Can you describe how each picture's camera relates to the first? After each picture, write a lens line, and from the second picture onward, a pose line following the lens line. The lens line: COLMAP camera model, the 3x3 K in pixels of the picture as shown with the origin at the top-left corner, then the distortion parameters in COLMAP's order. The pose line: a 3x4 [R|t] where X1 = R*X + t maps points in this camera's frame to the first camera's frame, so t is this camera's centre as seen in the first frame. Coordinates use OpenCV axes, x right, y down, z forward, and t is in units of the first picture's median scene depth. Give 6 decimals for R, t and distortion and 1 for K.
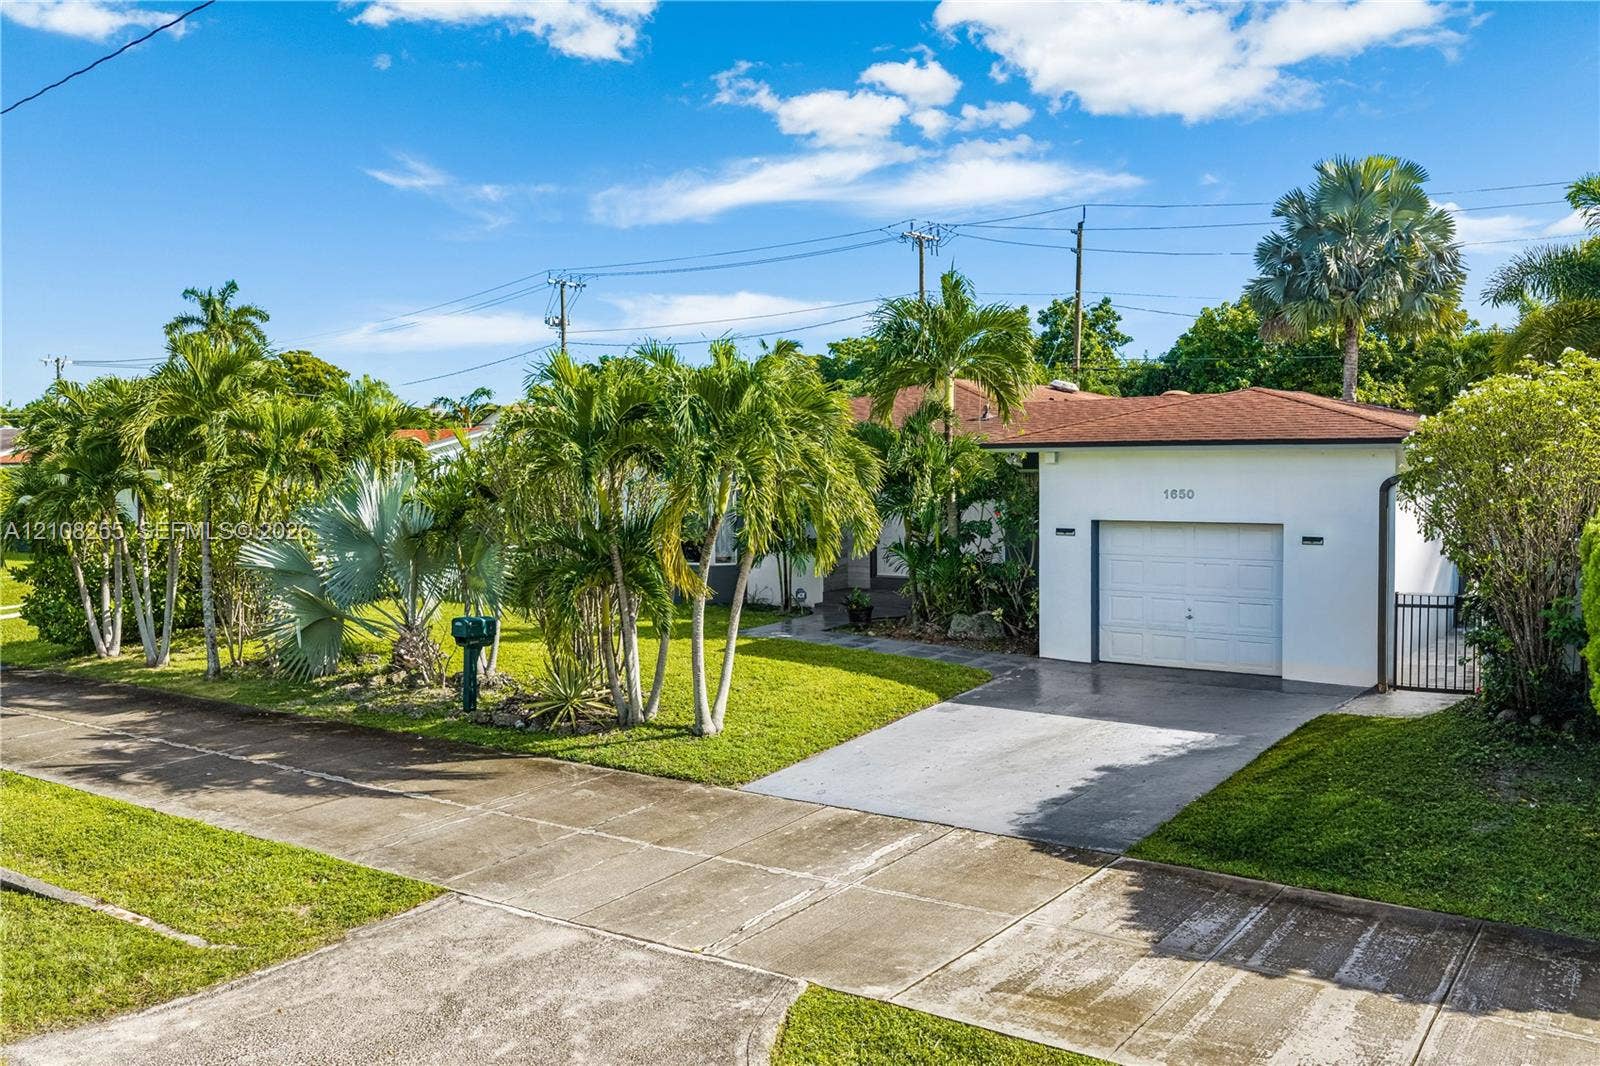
lens RADIAL K [[1340.1, 0, 796.9], [0, 1340.1, 515.8], [0, 0, 1]] dist [0.027953, -0.045685]
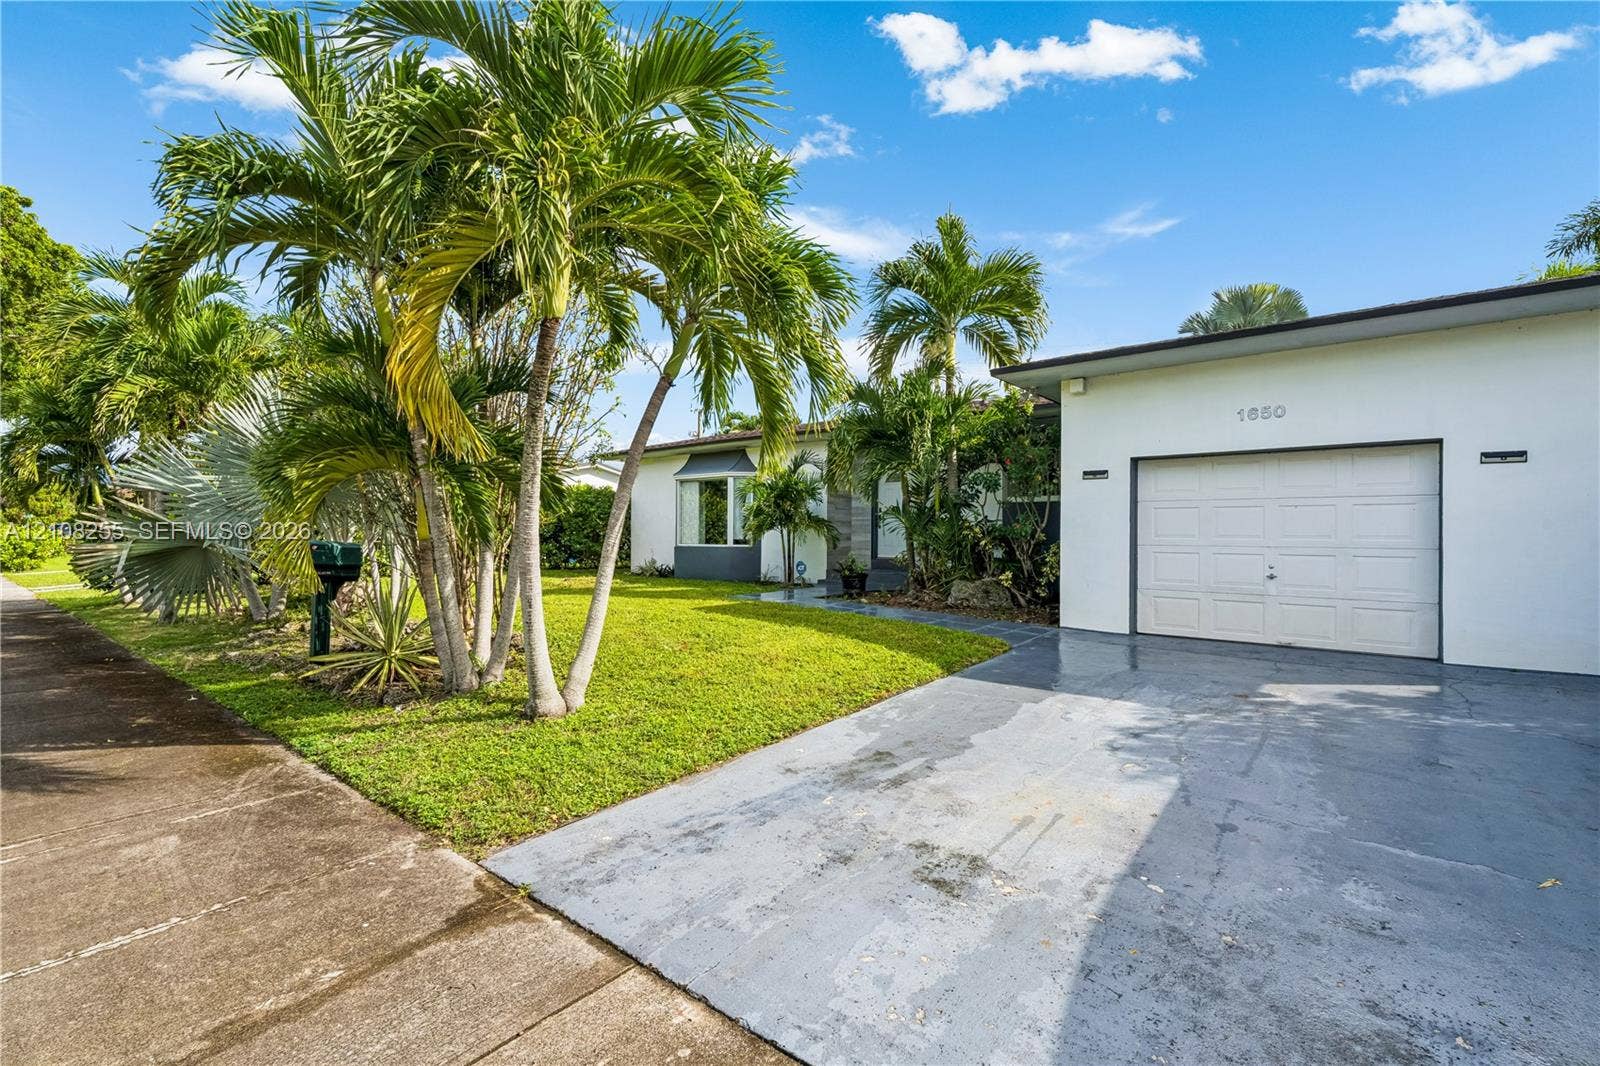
lens RADIAL K [[809.1, 0, 773.8], [0, 809.1, 527.1], [0, 0, 1]] dist [-0.003638, 0.001252]
pose [[0.996100, 0.021452, -0.085583, 0.042199], [-0.024809, 0.998956, -0.038357, 0.063365], [0.084671, 0.040330, 0.995592, 0.453564]]
